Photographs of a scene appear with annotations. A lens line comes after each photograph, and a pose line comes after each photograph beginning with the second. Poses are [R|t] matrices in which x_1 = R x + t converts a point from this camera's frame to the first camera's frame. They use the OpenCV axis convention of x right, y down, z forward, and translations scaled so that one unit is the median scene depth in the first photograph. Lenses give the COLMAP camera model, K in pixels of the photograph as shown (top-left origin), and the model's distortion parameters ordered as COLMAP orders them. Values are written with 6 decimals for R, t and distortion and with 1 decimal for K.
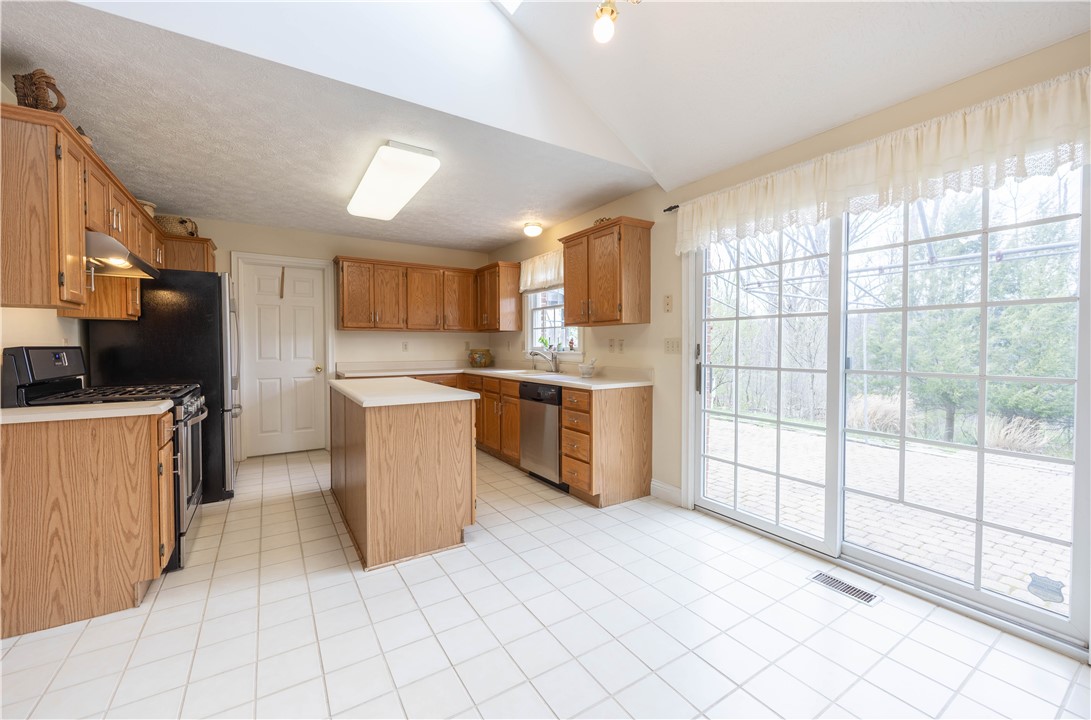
lens RADIAL K [[434.1, 0, 531.5], [0, 434.1, 356.1], [0, 0, 1]] dist [0.000723, -0.000131]
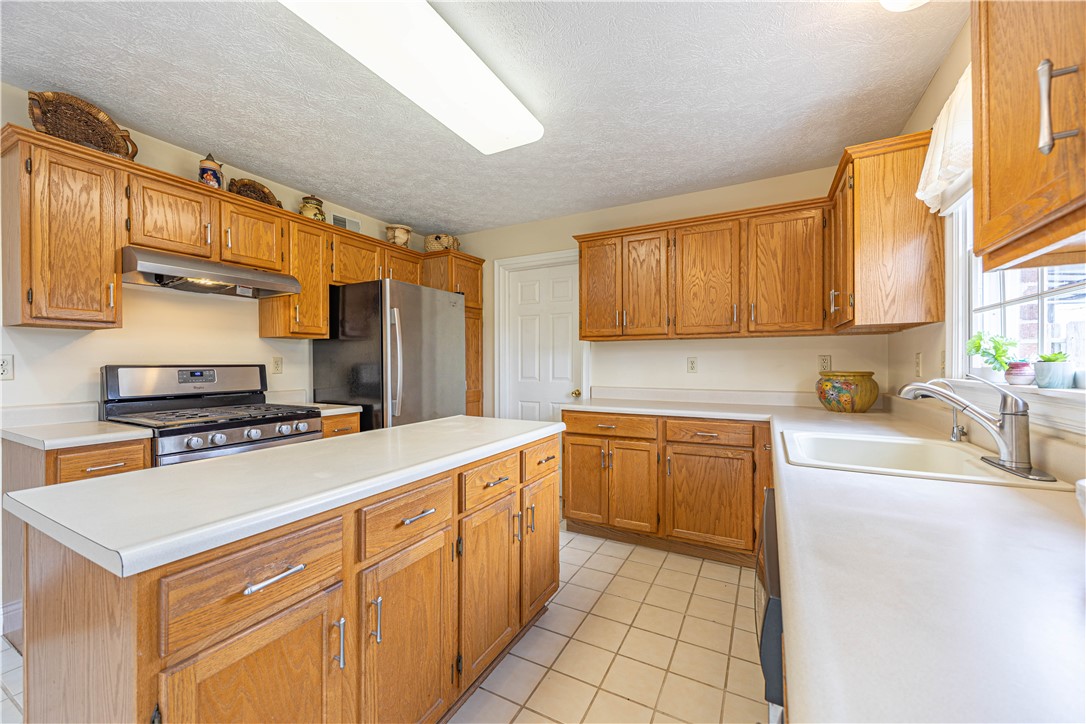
lens RADIAL K [[421.9, 0, 540.3], [0, 421.9, 357.8], [0, 0, 1]] dist [0.000297, 0.000184]
pose [[0.507451, -0.009025, -0.861633, 0.155372], [-0.020246, 0.999544, -0.022393, -0.021514], [0.861443, 0.028808, 0.507037, 0.796916]]
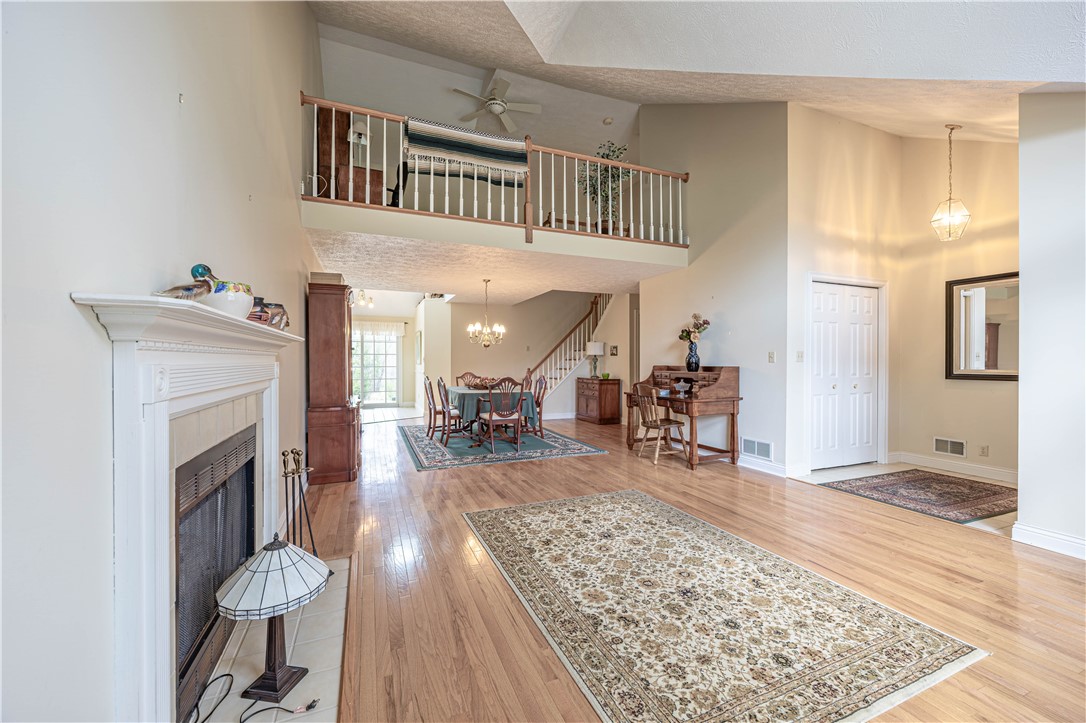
lens RADIAL K [[421.9, 0, 540.7], [0, 421.9, 362.5], [0, 0, 1]] dist [0.000297, 0.000184]
pose [[0.160500, -0.004255, 0.987027, -2.287734], [0.023494, 0.999724, 0.000489, 0.021302], [-0.986756, 0.023111, 0.160555, -1.067579]]
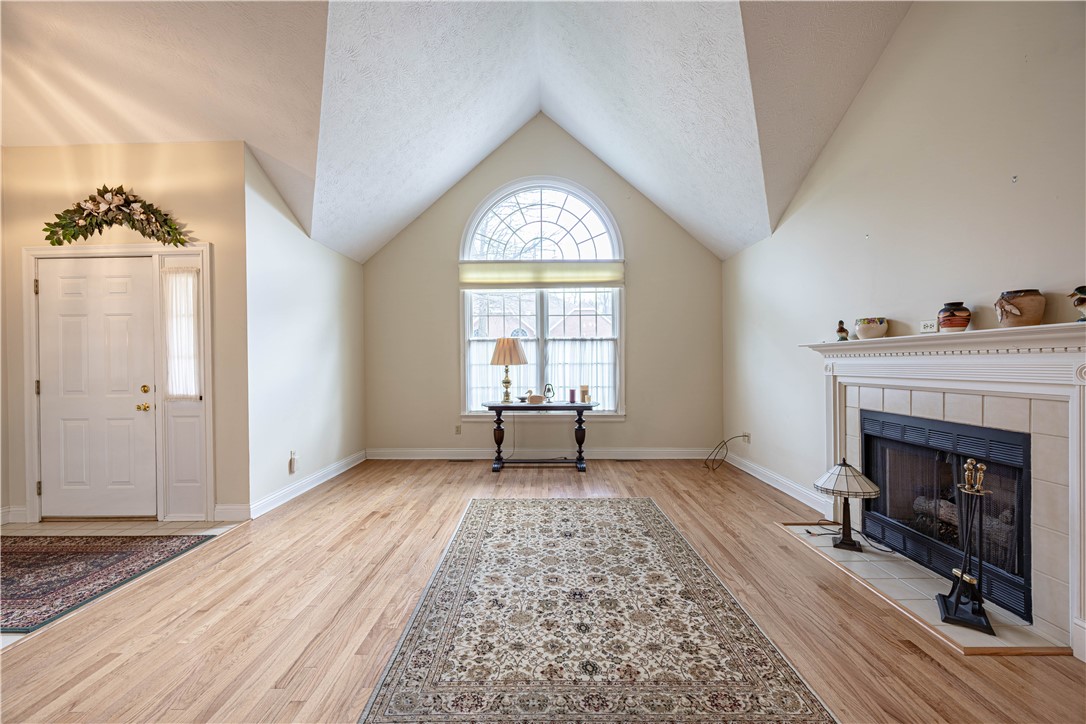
lens RADIAL K [[421.9, 0, 540.7], [0, 421.9, 364.6], [0, 0, 1]] dist [0.000297, 0.000184]
pose [[-0.536545, 0.008965, -0.843824, -0.978104], [-0.009206, 0.999822, 0.016476, 0.011977], [0.843822, 0.016609, -0.536367, -0.787842]]
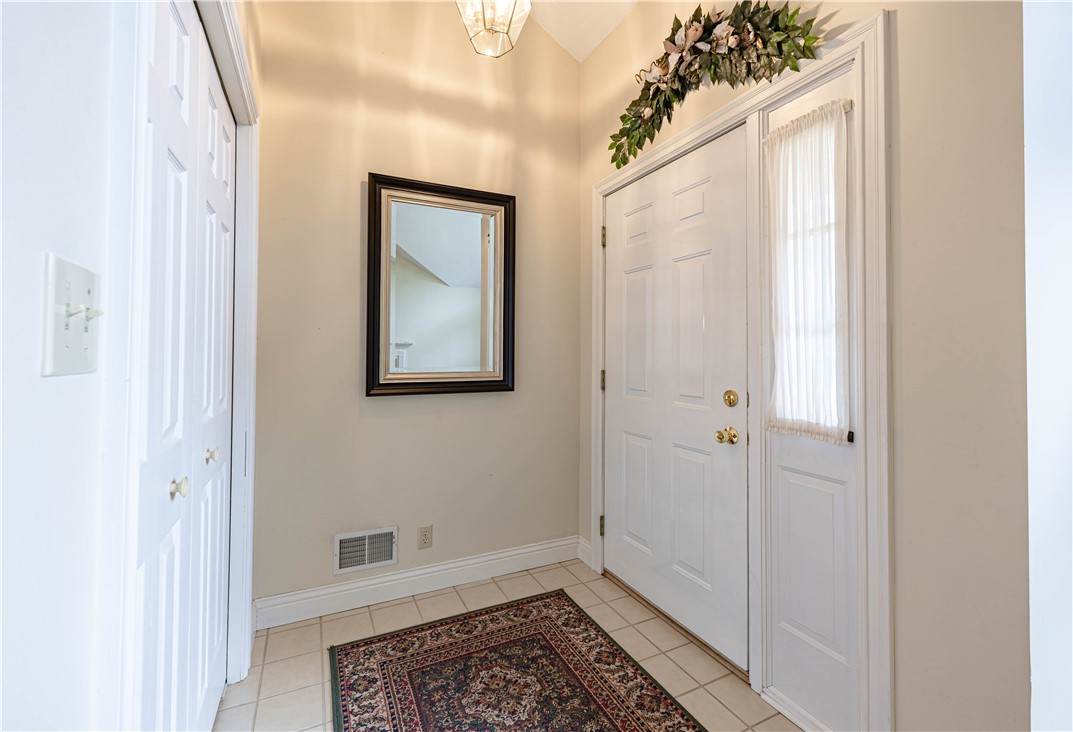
lens RADIAL K [[461.6, 0, 535.3], [0, 461.6, 345.7], [0, 0, 1]] dist [-0.000672, -0.000135]
pose [[-0.995423, -0.003753, 0.095488, -1.127278], [-0.002662, 0.999930, 0.011555, 0.026397], [-0.095525, 0.011248, -0.995363, -1.483239]]
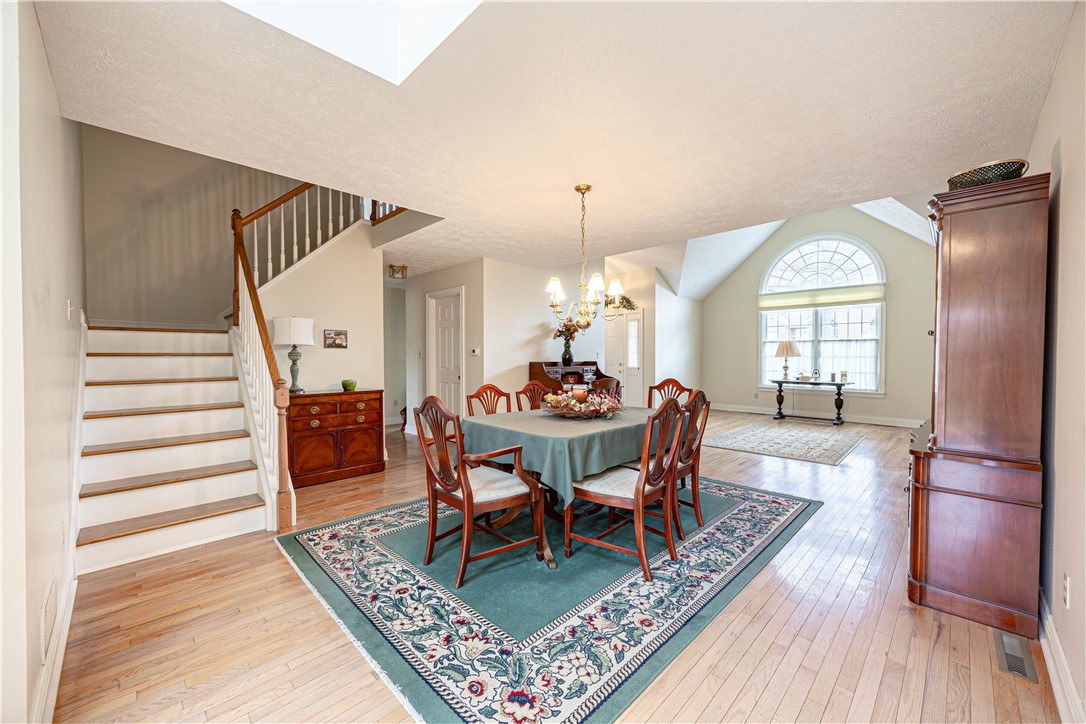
lens RADIAL K [[421.9, 0, 537.0], [0, 421.9, 365.8], [0, 0, 1]] dist [0.000297, 0.000184]
pose [[-0.973763, 0.006391, -0.227477, -0.267934], [-0.003558, 0.999056, 0.043301, -0.008791], [0.227539, 0.042974, -0.972820, 0.265616]]
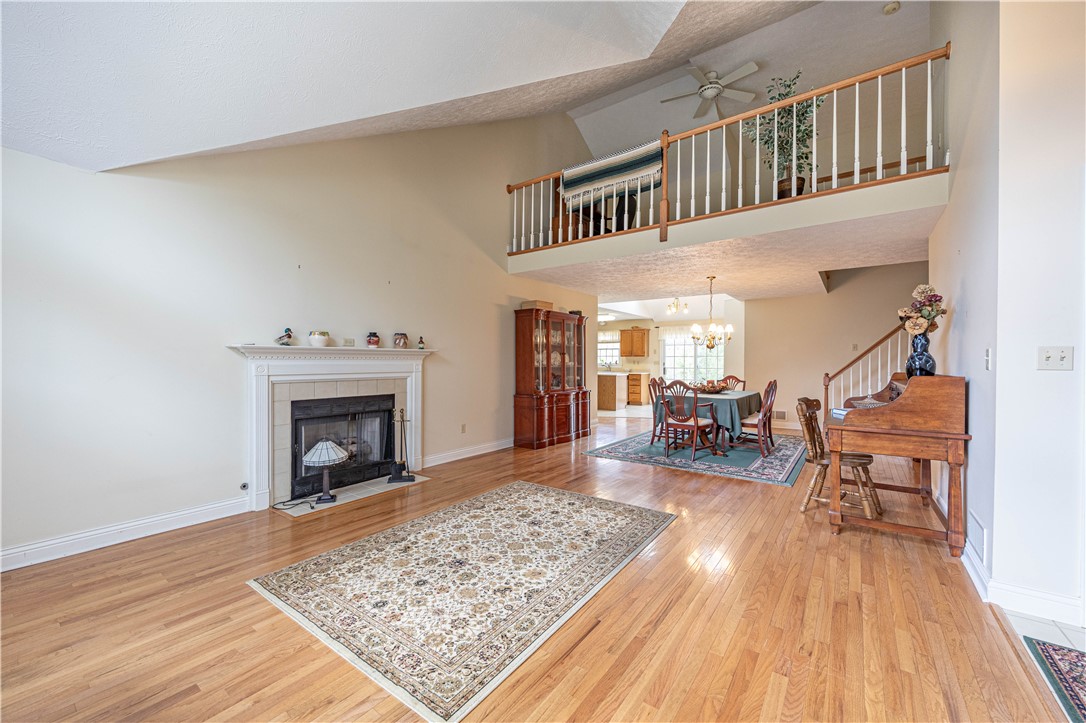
lens RADIAL K [[421.9, 0, 541.9], [0, 421.9, 362.0], [0, 0, 1]] dist [0.000297, 0.000184]
pose [[0.927096, 0.002946, 0.374811, -1.809257], [0.005091, 0.999778, -0.020450, 0.035685], [-0.374788, 0.020867, 0.926876, -1.859745]]
